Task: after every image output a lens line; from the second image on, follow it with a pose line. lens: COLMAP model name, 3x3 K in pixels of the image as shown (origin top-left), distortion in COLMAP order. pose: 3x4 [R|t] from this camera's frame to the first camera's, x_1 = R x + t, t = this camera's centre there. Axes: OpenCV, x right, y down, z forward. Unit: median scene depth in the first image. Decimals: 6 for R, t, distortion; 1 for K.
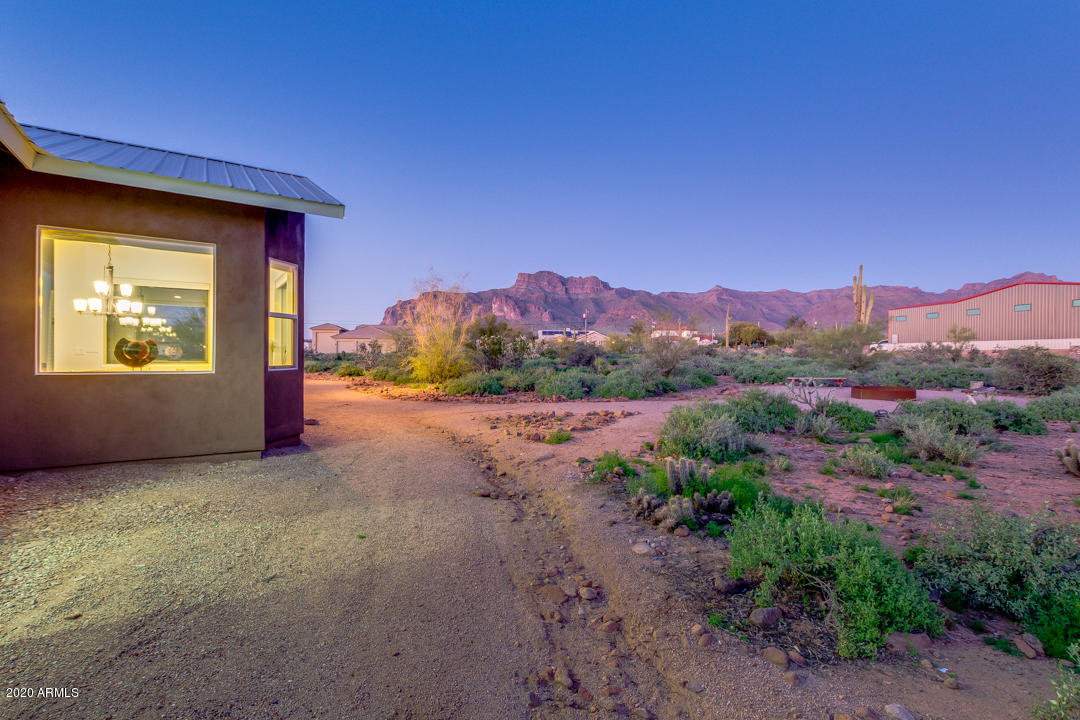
lens RADIAL K [[504.1, 0, 540.0], [0, 504.1, 360.0], [0, 0, 1]] dist [0.014265, -0.000091]
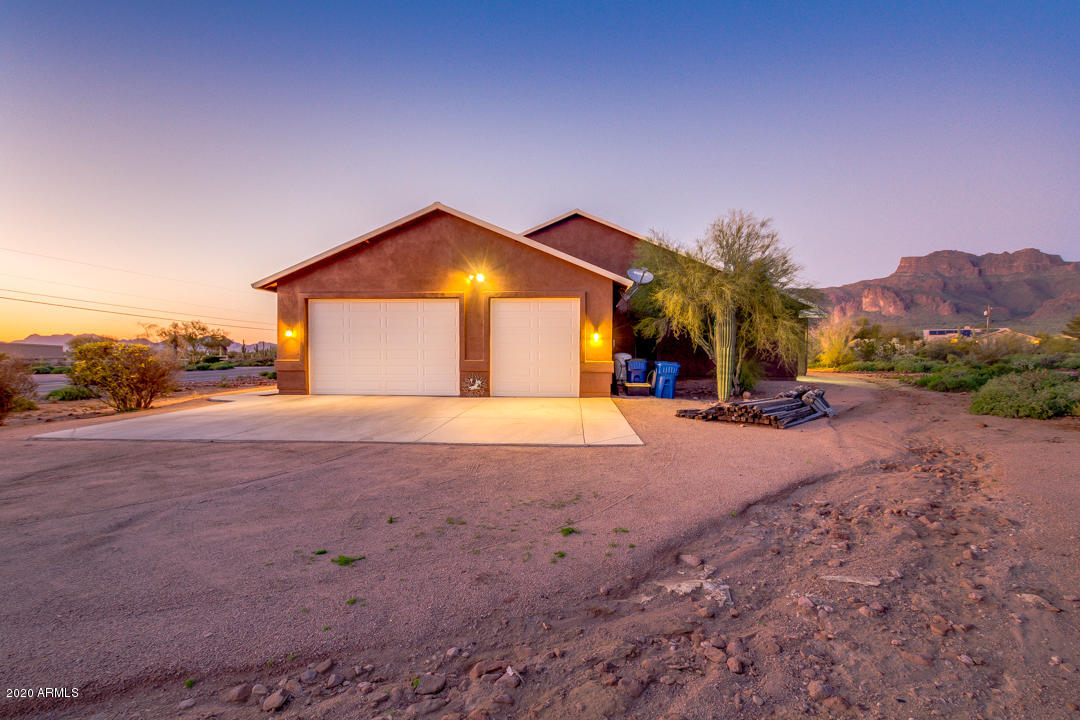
lens RADIAL K [[504.1, 0, 540.0], [0, 504.1, 360.0], [0, 0, 1]] dist [0.014265, -0.000091]
pose [[0.789621, 0.003115, -0.613587, 0.012922], [-0.006852, 0.999970, -0.003742, 0.004277], [0.613557, 0.007159, 0.789618, -0.160641]]
